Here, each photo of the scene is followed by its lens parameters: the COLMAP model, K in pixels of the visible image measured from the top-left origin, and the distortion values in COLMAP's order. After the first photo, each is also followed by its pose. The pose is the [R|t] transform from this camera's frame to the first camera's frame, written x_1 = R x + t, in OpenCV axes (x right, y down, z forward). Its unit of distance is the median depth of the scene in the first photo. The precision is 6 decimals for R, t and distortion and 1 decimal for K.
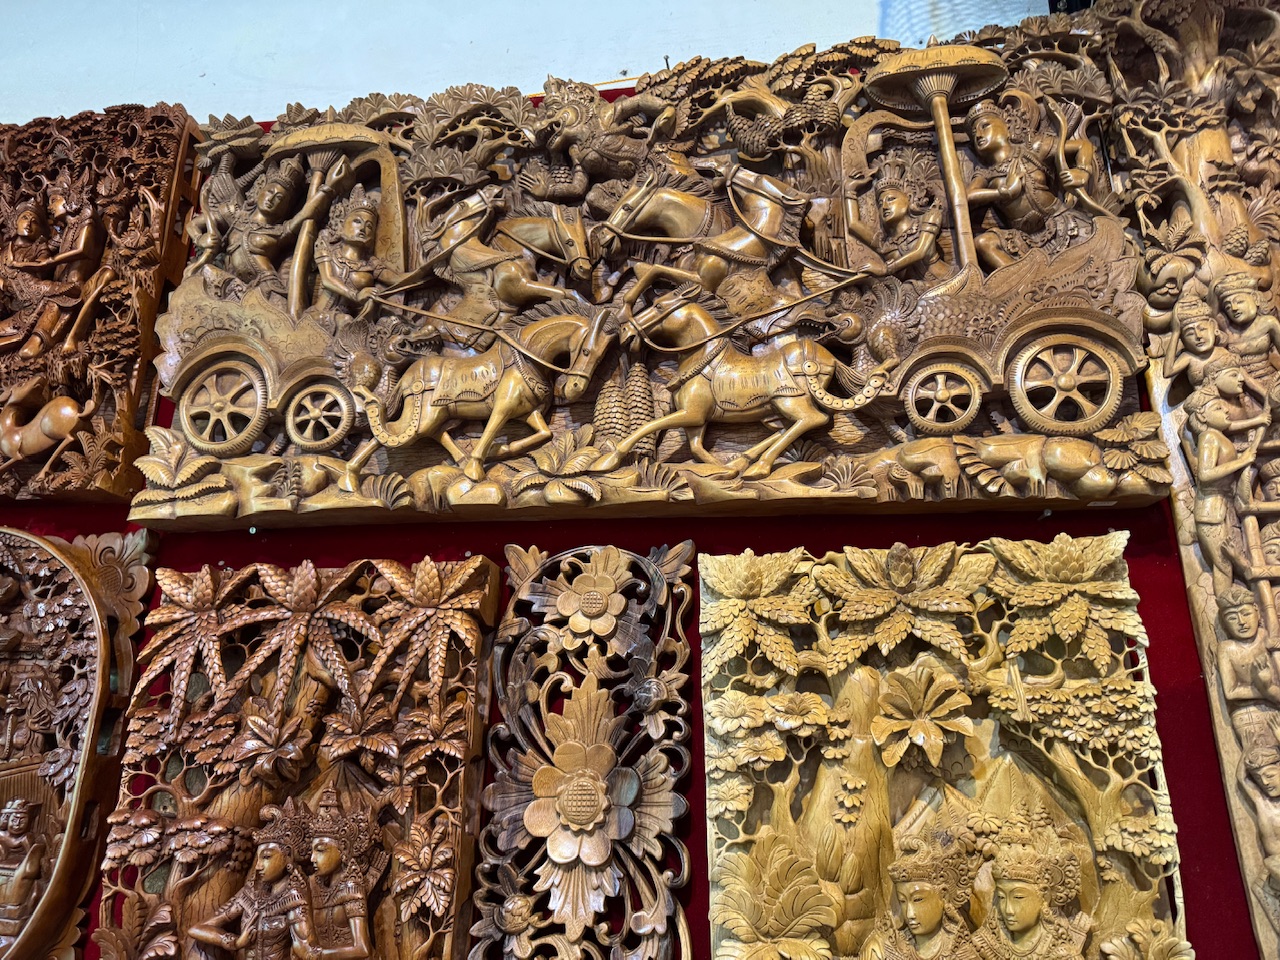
lens RADIAL K [[902.6, 0, 640.0], [0, 902.6, 480.0], [0, 0, 1]] dist [0.033008, -0.057110]
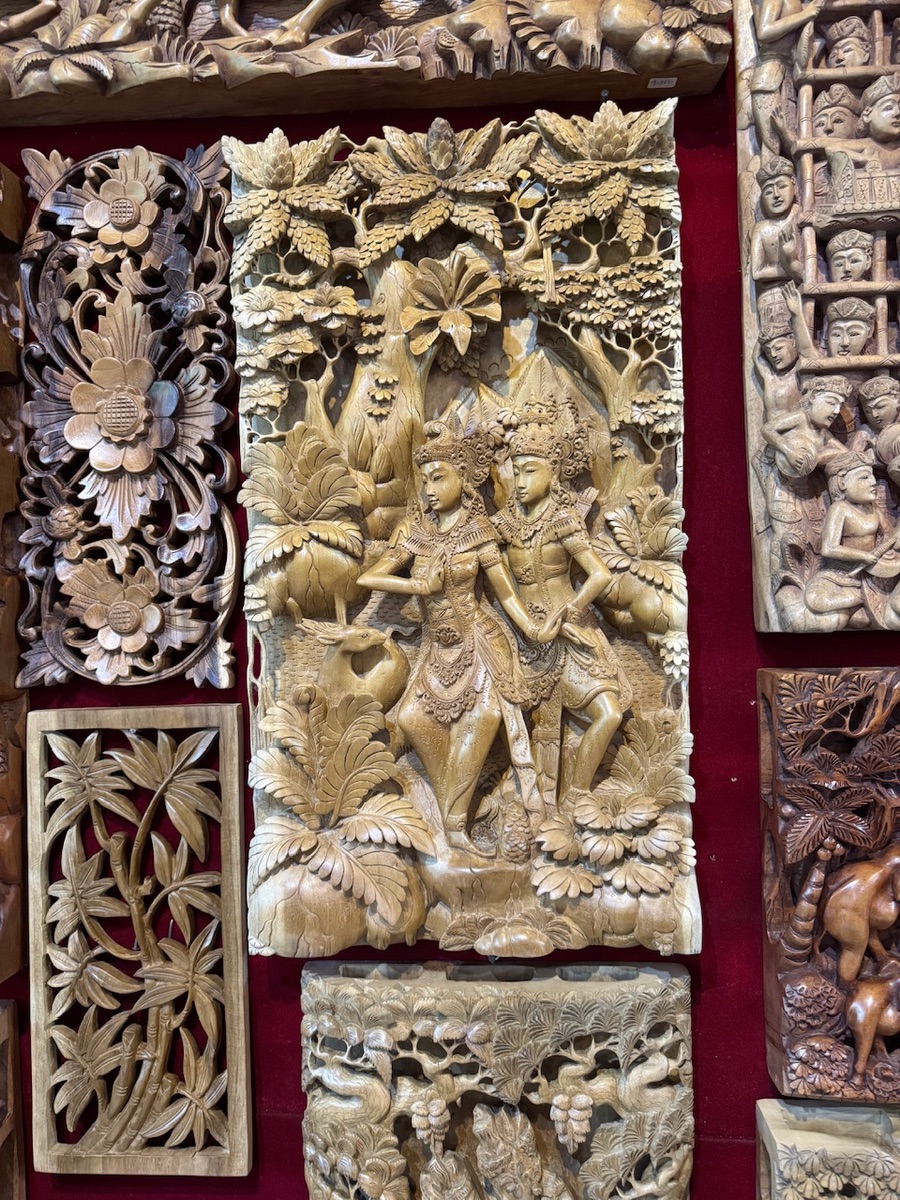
lens RADIAL K [[846.2, 0, 439.9], [0, 846.2, 601.8], [0, 0, 1]] dist [0.033008, -0.057110]
pose [[0.995132, -0.035918, 0.091774, 0.195045], [0.002846, 0.941306, 0.337543, 0.245053], [-0.098511, -0.335638, 0.936826, 0.034039]]
